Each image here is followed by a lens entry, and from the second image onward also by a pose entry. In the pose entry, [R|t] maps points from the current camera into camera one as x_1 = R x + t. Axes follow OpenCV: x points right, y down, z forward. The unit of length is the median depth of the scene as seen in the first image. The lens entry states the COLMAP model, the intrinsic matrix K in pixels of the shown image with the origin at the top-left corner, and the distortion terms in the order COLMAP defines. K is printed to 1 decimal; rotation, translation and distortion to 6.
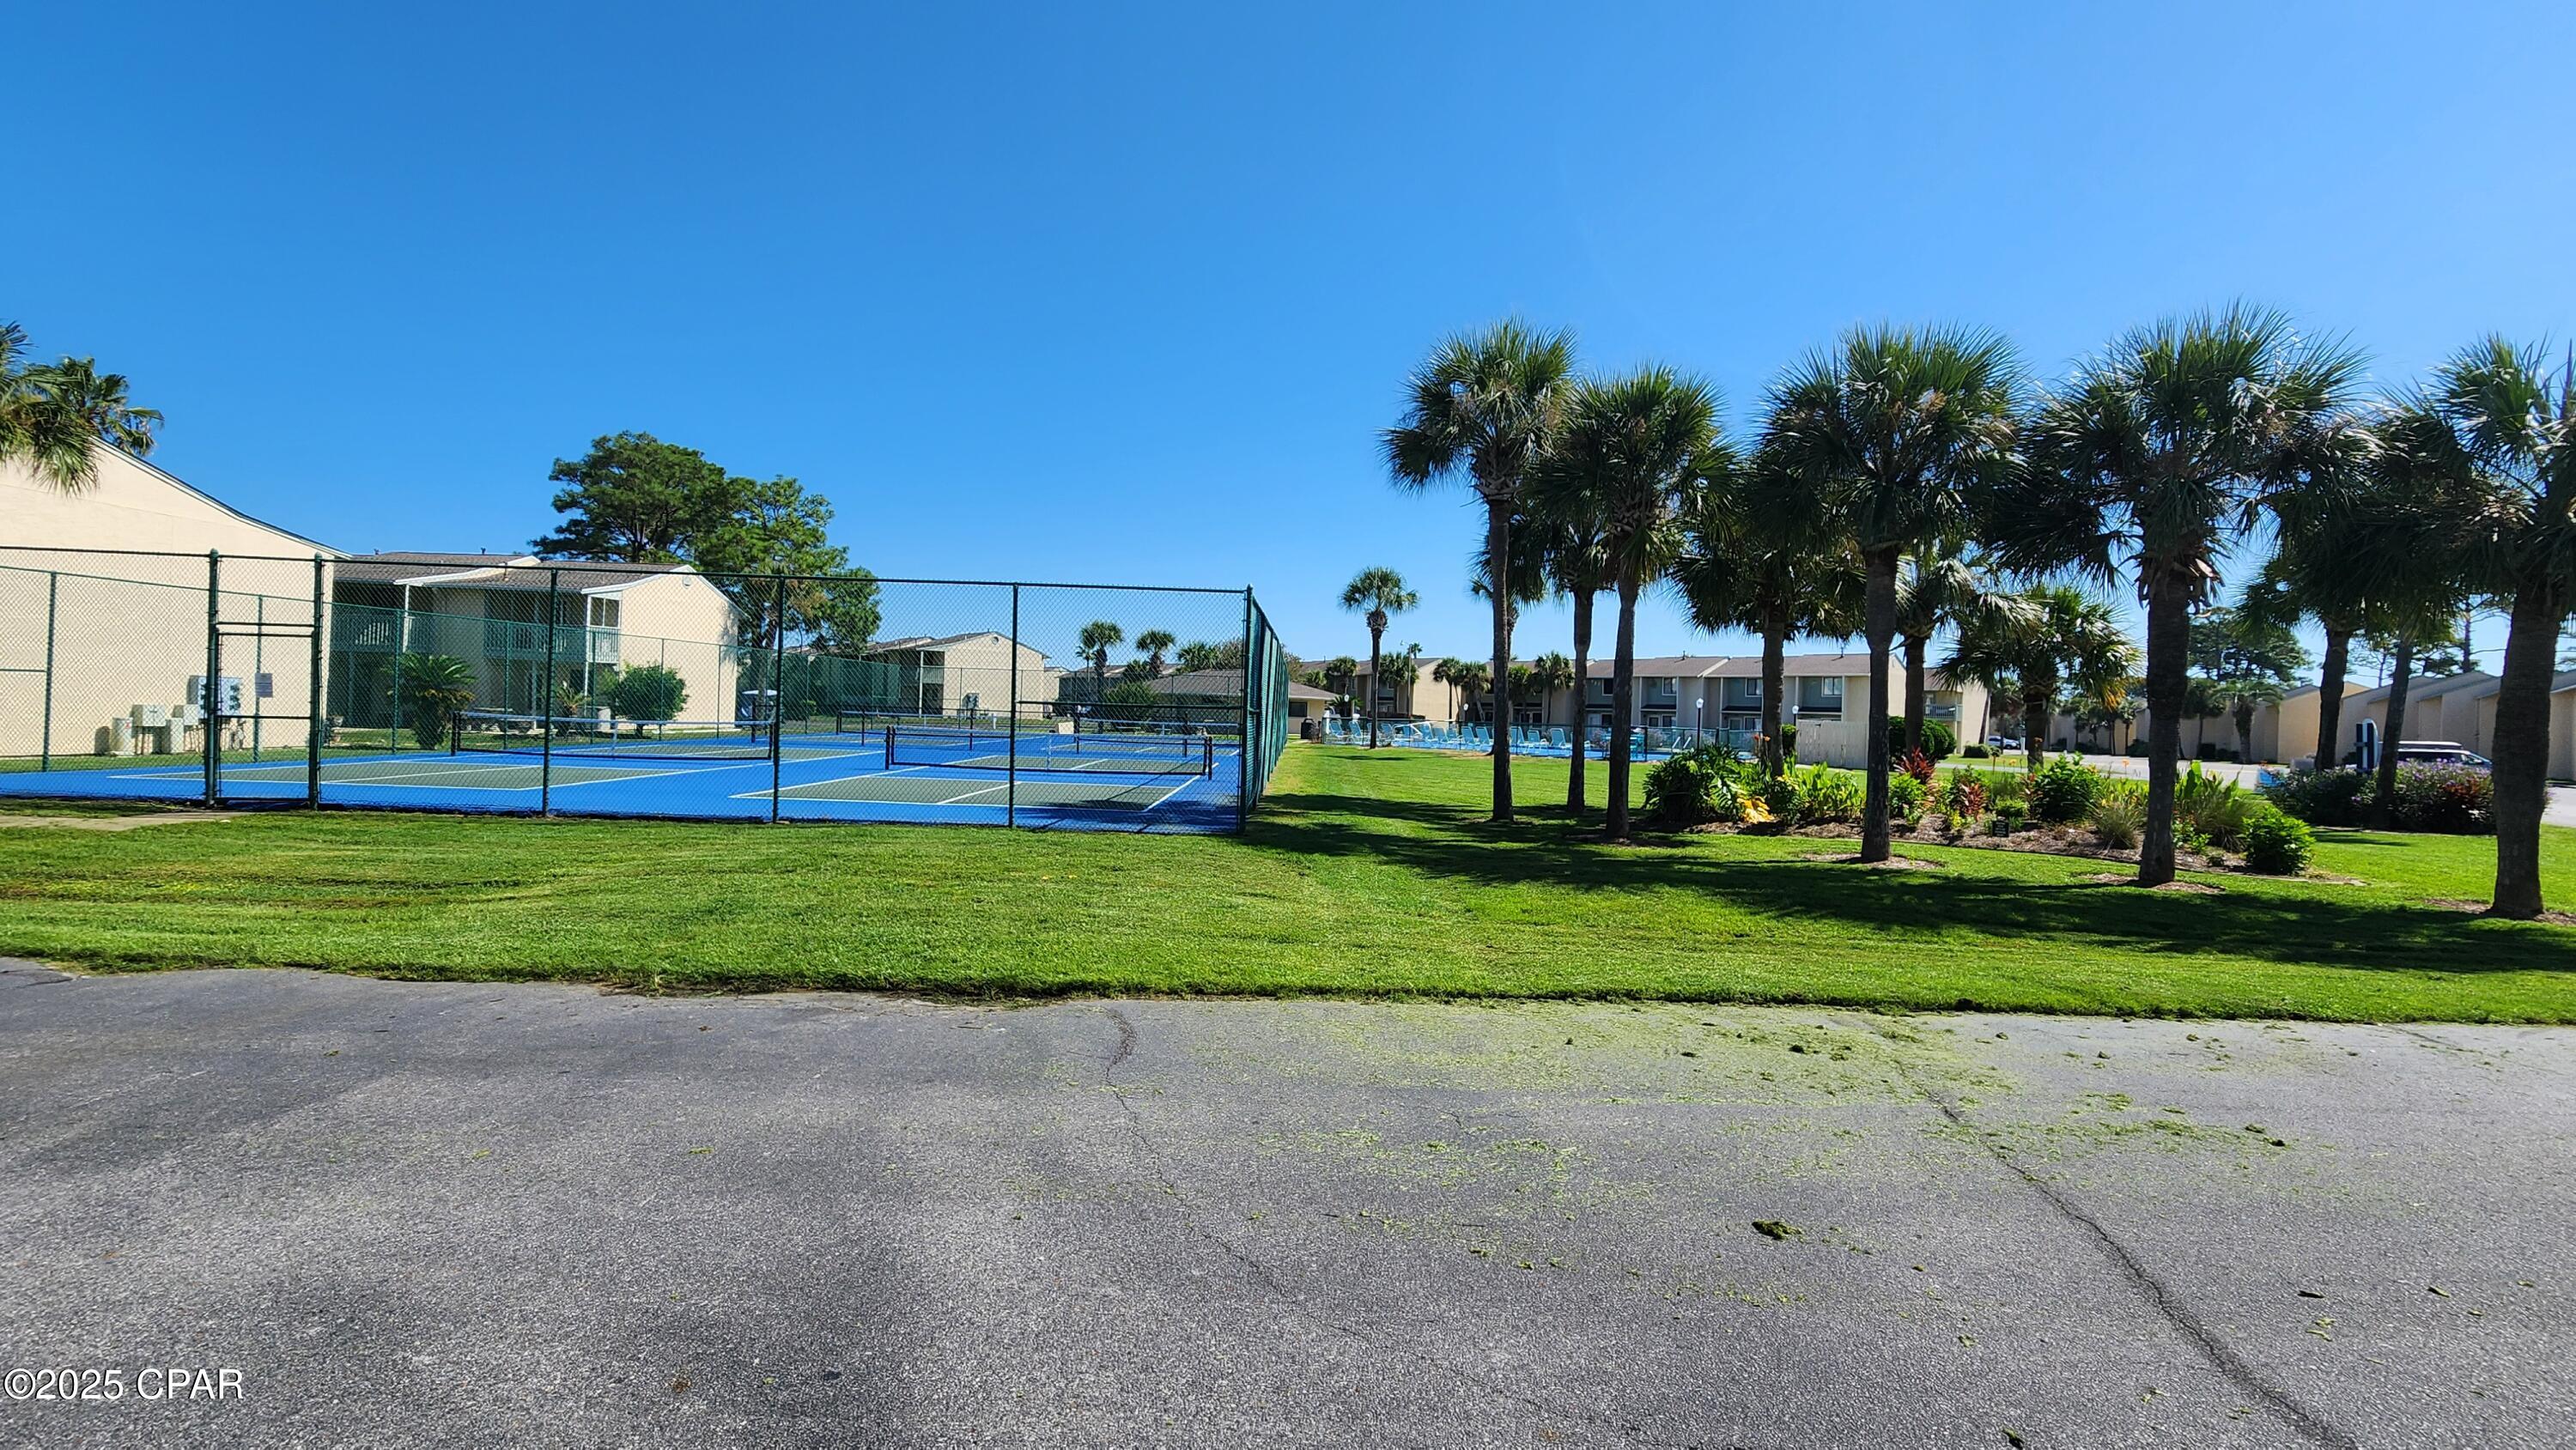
lens RADIAL K [[1061.0, 0, 1287.9], [0, 1061.0, 718.5], [0, 0, 1]] dist [0.000302, -0.000256]
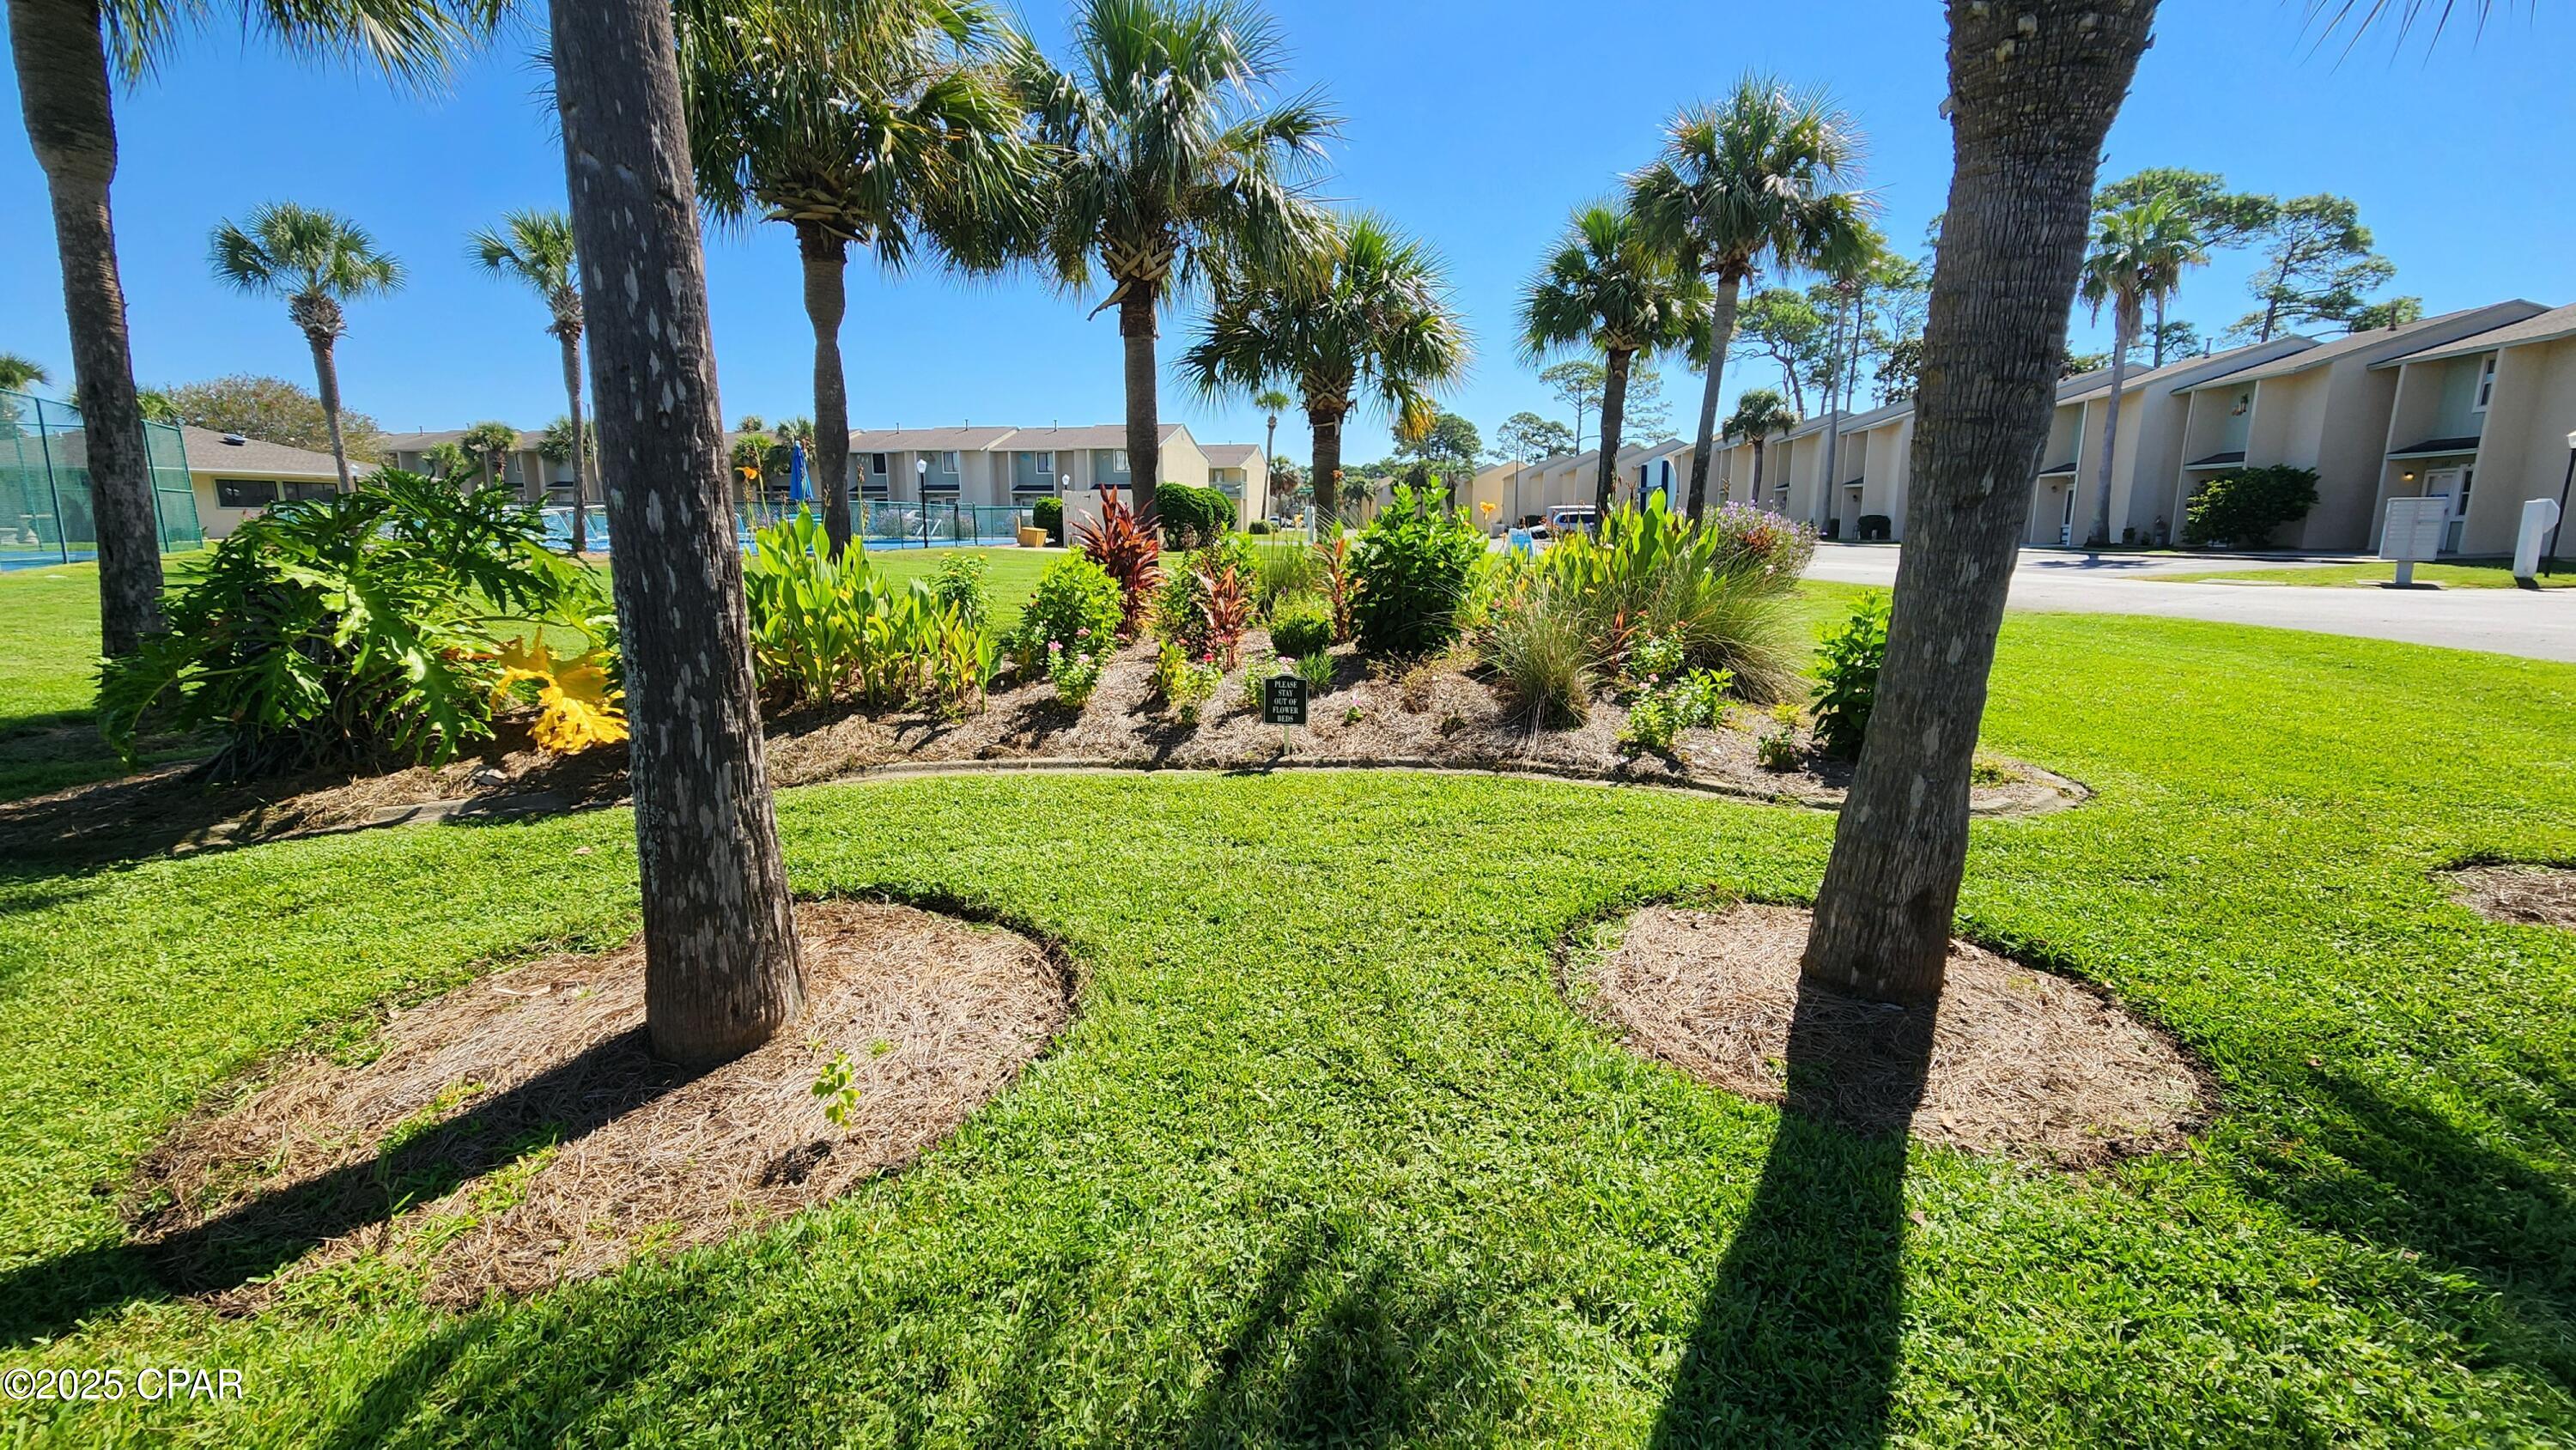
lens RADIAL K [[1061.0, 0, 1287.9], [0, 1061.0, 718.5], [0, 0, 1]] dist [0.000302, -0.000256]
pose [[0.825301, -0.132930, 0.548825, 0.449383], [0.025450, 0.979667, 0.199012, 0.038953], [-0.564120, -0.150277, 0.811903, 0.670281]]
